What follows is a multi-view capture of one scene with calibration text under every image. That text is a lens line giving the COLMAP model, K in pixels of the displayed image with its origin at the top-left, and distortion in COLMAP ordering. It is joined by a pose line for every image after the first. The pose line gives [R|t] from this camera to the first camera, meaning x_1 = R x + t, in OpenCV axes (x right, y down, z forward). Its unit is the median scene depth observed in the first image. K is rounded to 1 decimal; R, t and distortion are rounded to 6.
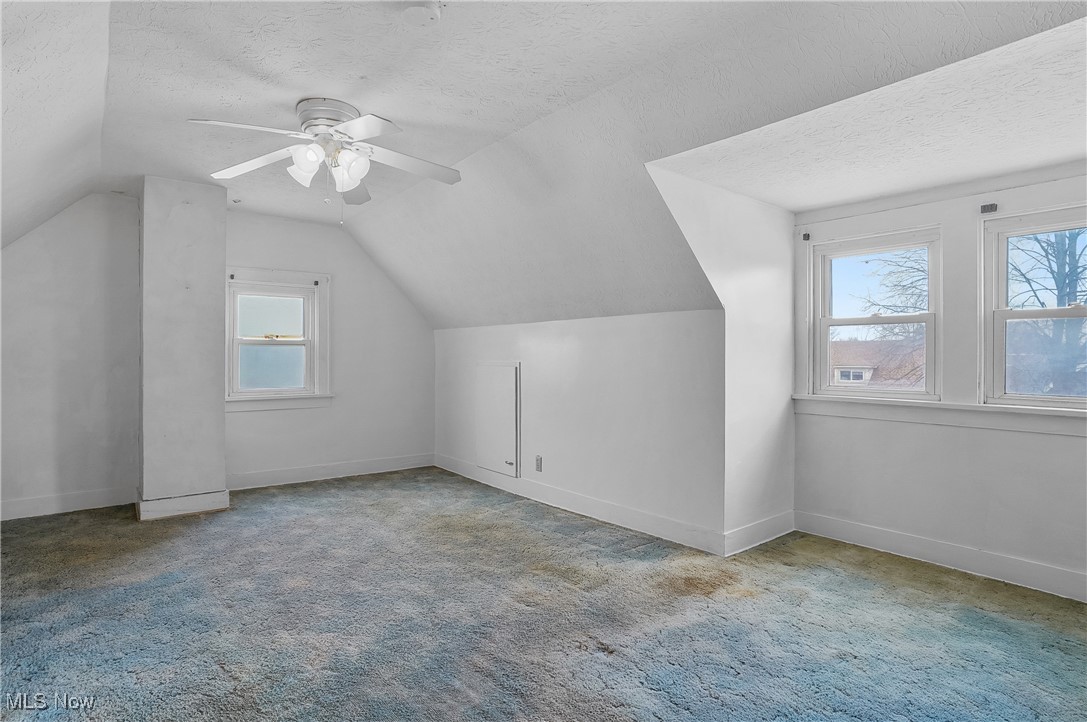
lens RADIAL K [[569.5, 0, 541.5], [0, 569.5, 360.4], [0, 0, 1]] dist [-0.064567, 0.029650]
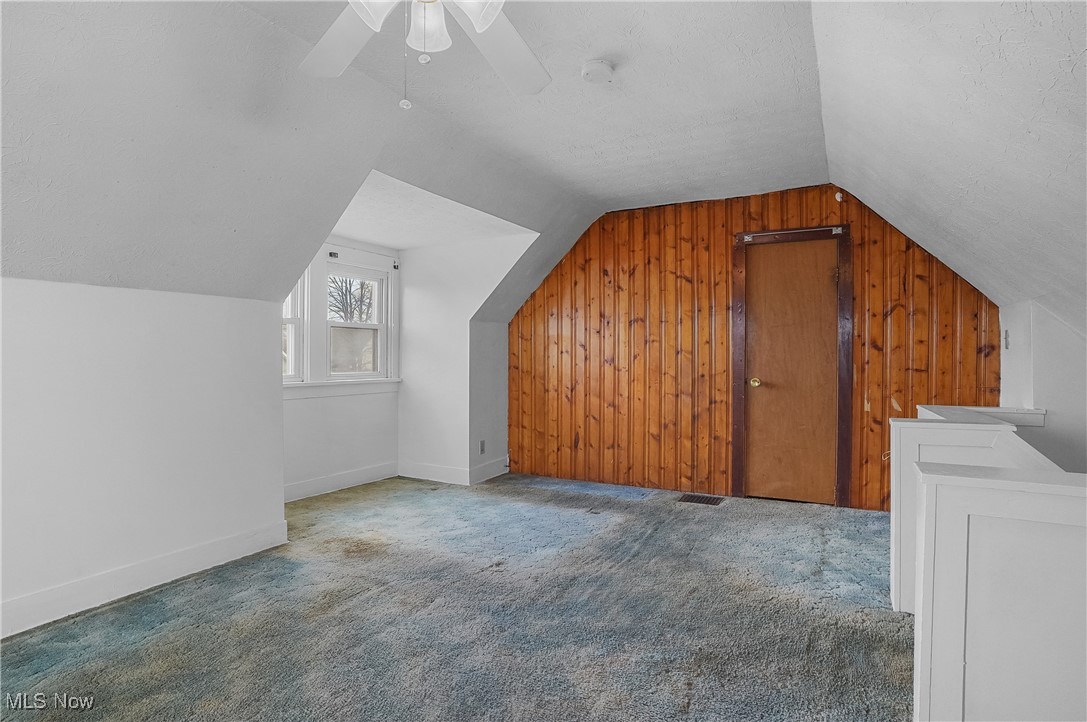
lens RADIAL K [[569.5, 0, 542.5], [0, 569.5, 357.9], [0, 0, 1]] dist [-0.064567, 0.029650]
pose [[-0.377304, -0.010116, 0.926034, -0.920235], [0.000809, 0.999936, 0.011253, -0.001759], [-0.926089, 0.004995, -0.377272, 1.092024]]
